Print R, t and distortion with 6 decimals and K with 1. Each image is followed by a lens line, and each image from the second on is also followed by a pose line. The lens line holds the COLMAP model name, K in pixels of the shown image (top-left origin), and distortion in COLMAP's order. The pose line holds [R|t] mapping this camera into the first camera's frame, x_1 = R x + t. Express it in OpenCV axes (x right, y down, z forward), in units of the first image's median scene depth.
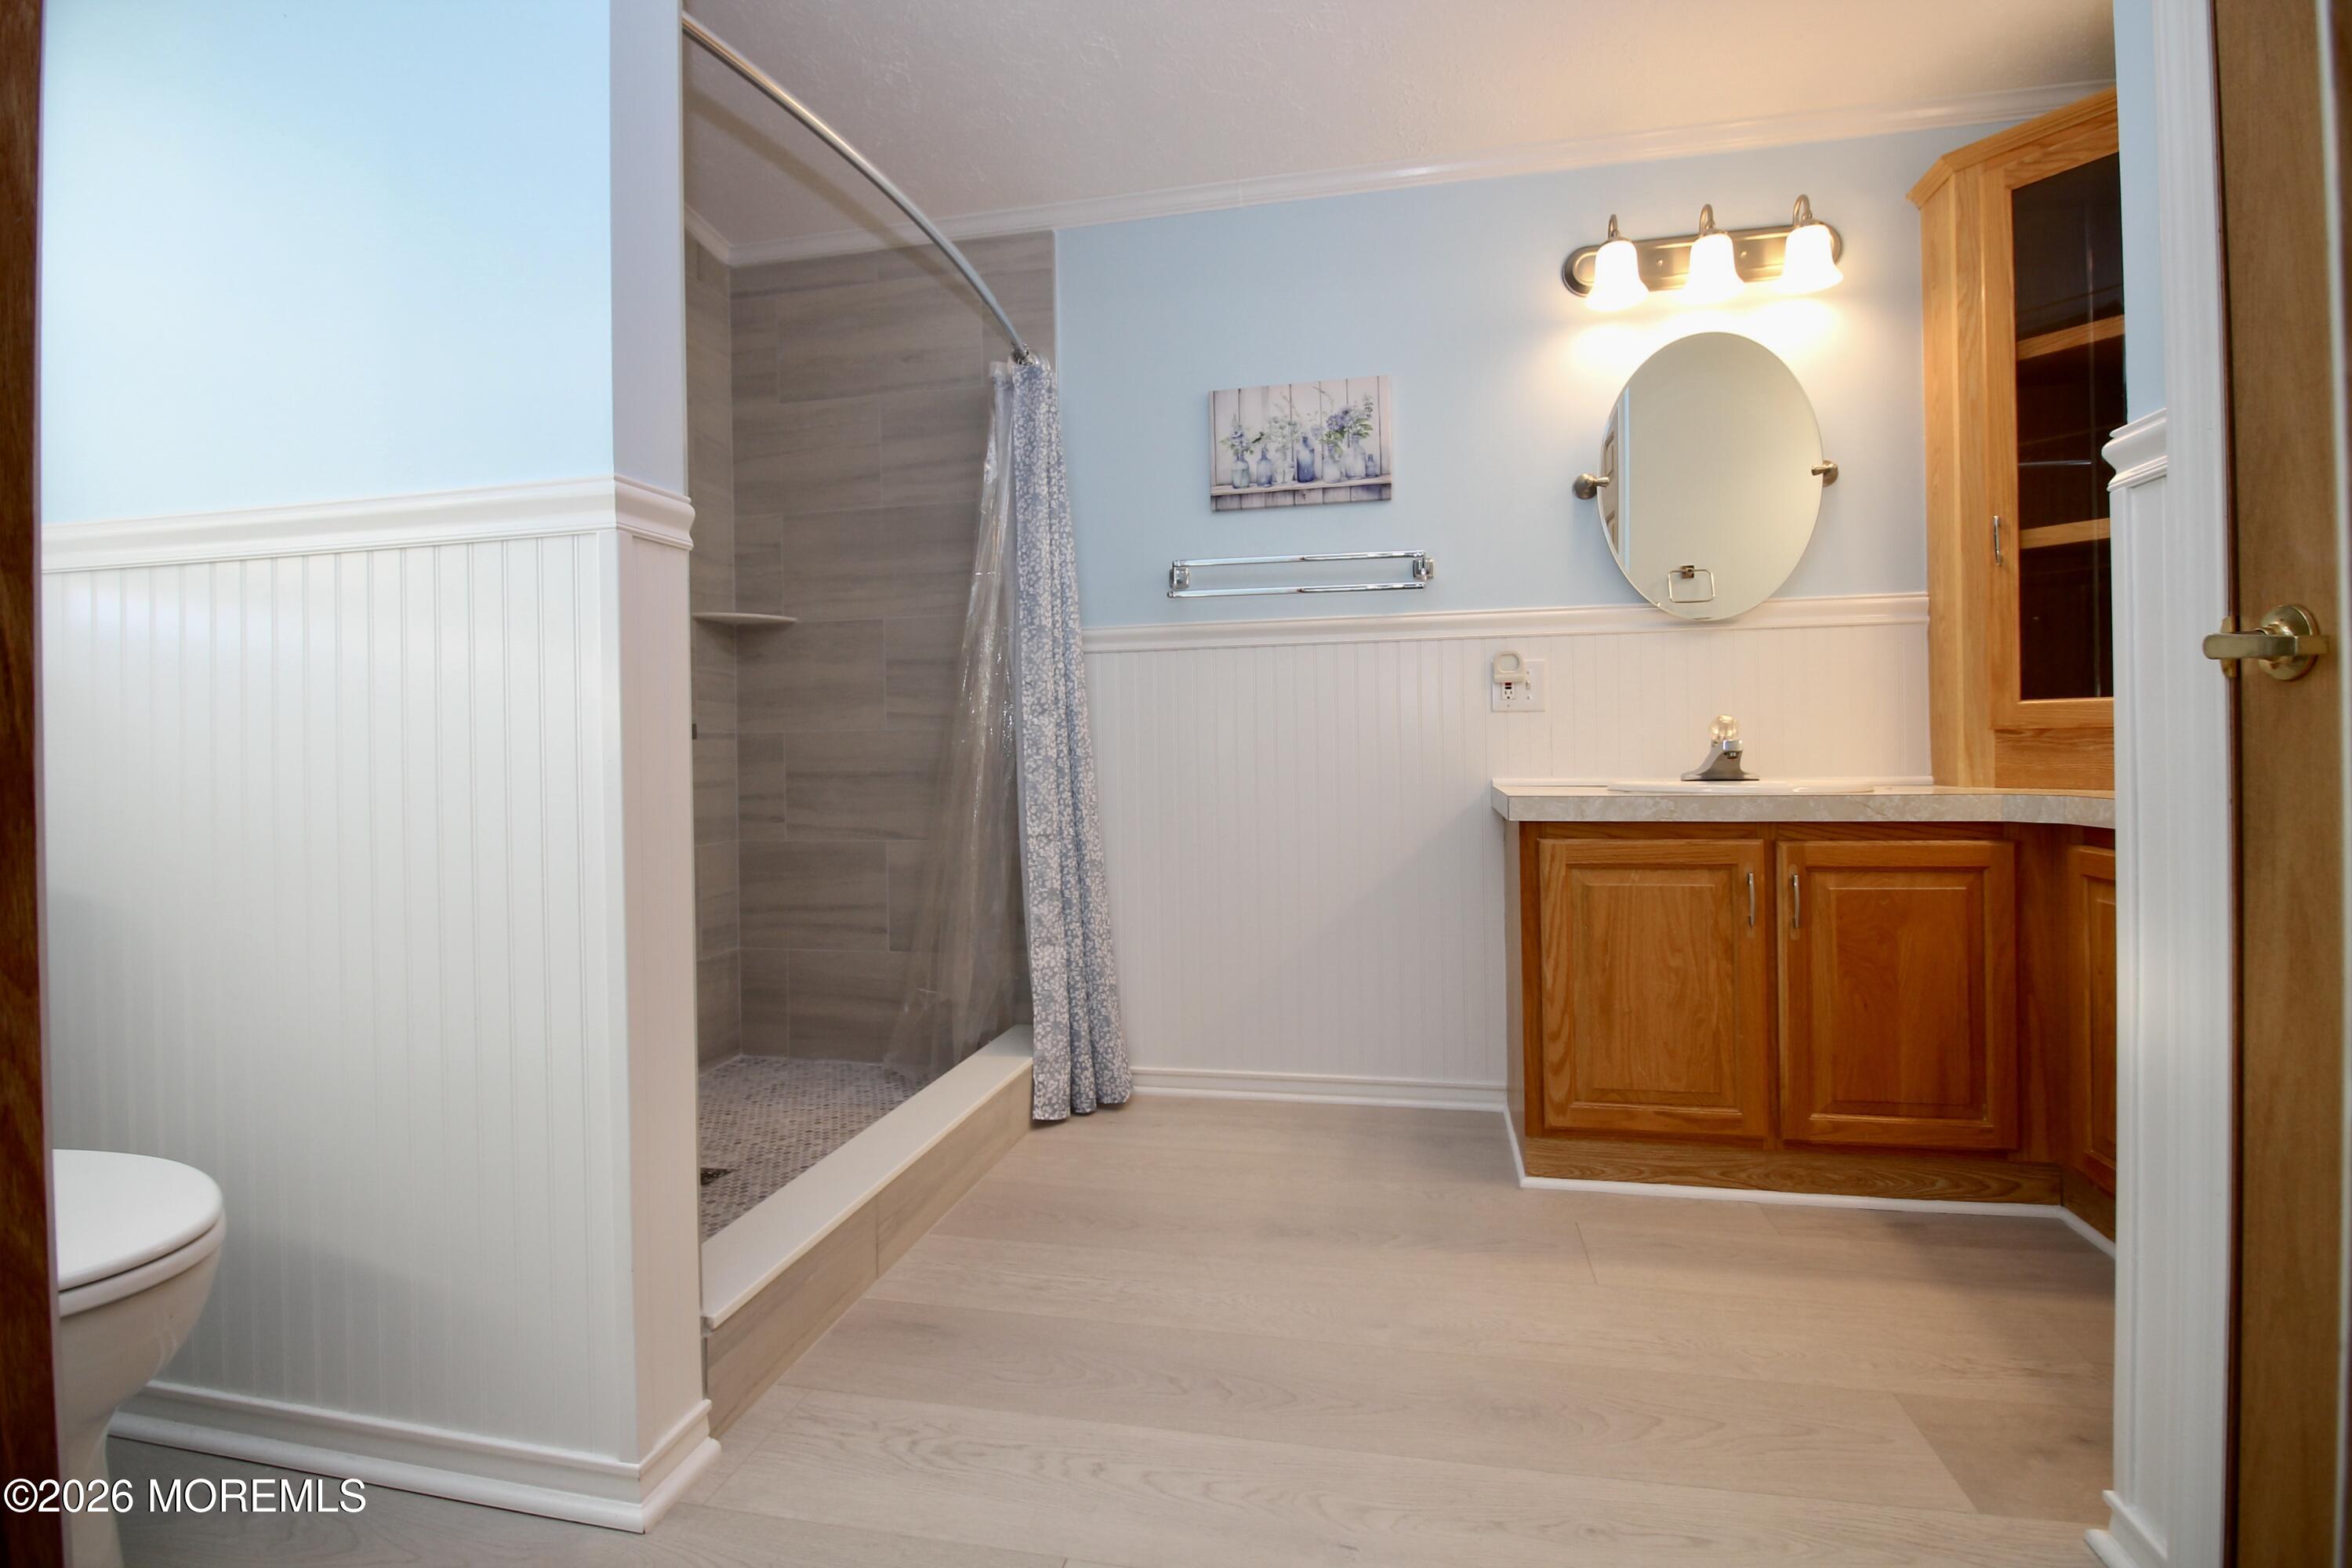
lens RADIAL K [[1098.4, 0, 1186.6], [0, 1098.4, 750.8], [0, 0, 1]] dist [0.003389, -0.015101]
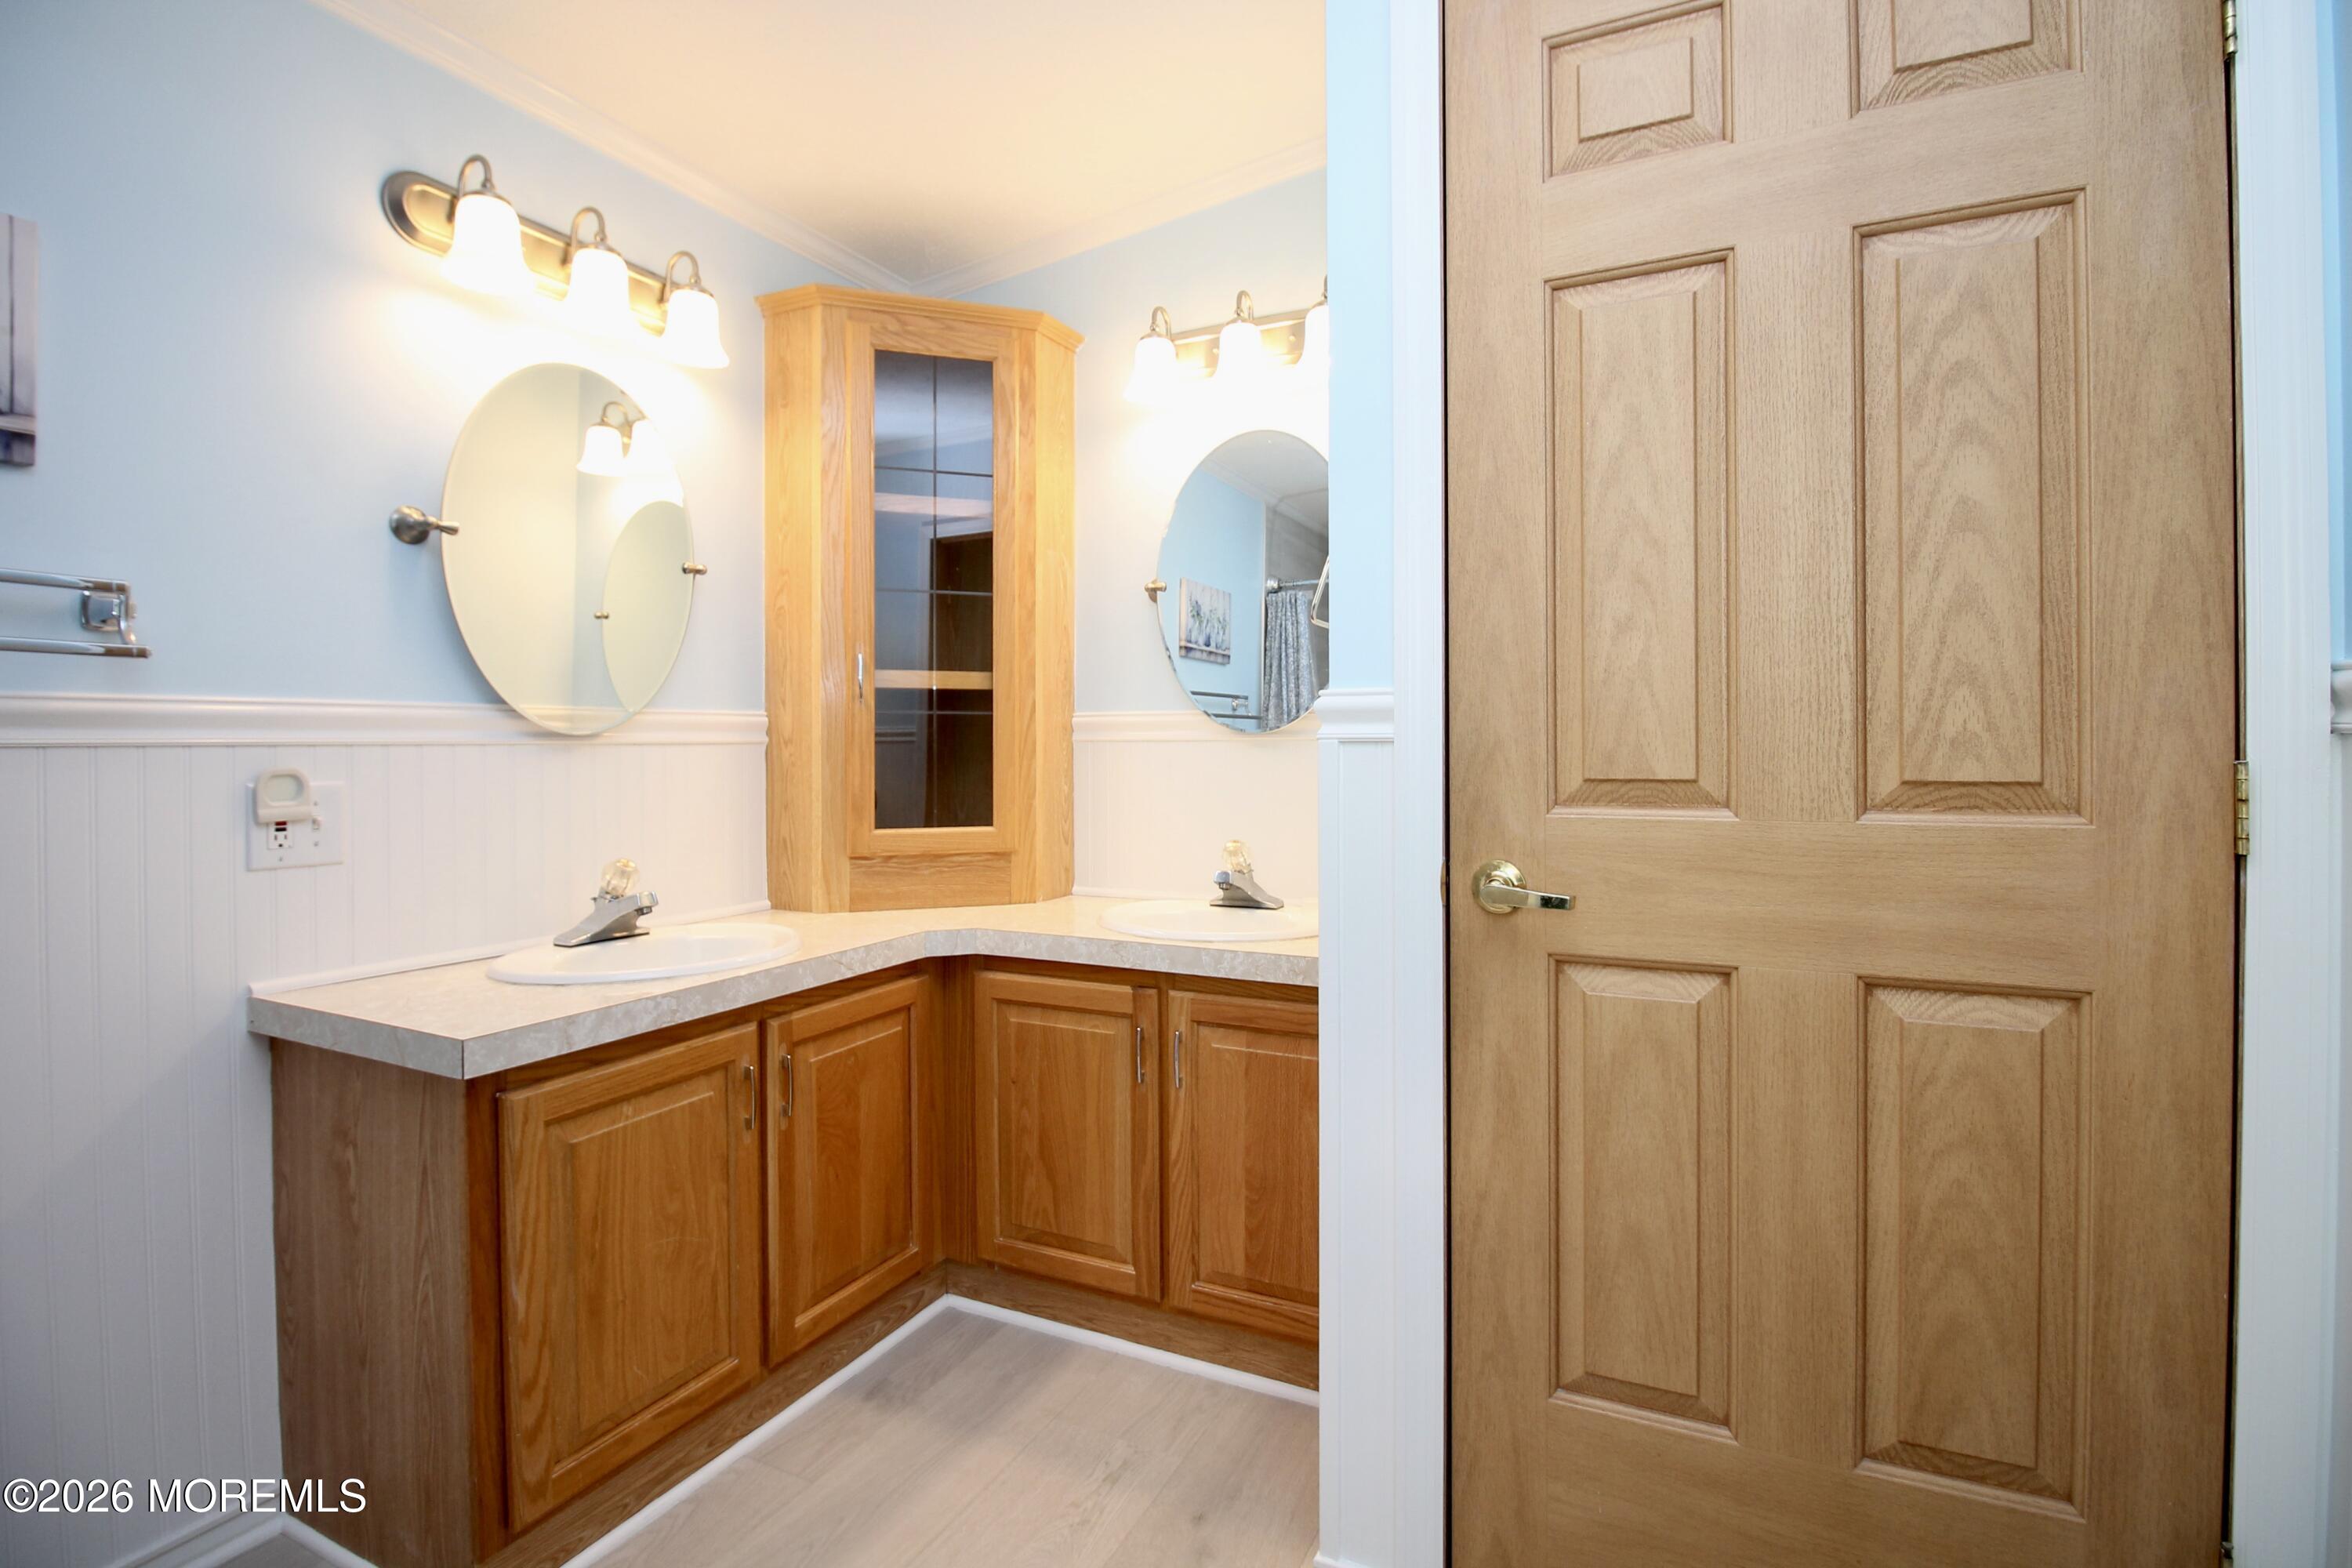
lens RADIAL K [[1098.4, 0, 1186.6], [0, 1098.4, 750.8], [0, 0, 1]] dist [0.003389, -0.015101]
pose [[0.238911, 0.006285, 0.971021, -0.212267], [0.002070, 0.999973, -0.006981, -0.118324], [-0.971039, 0.003678, 0.238892, 0.463125]]
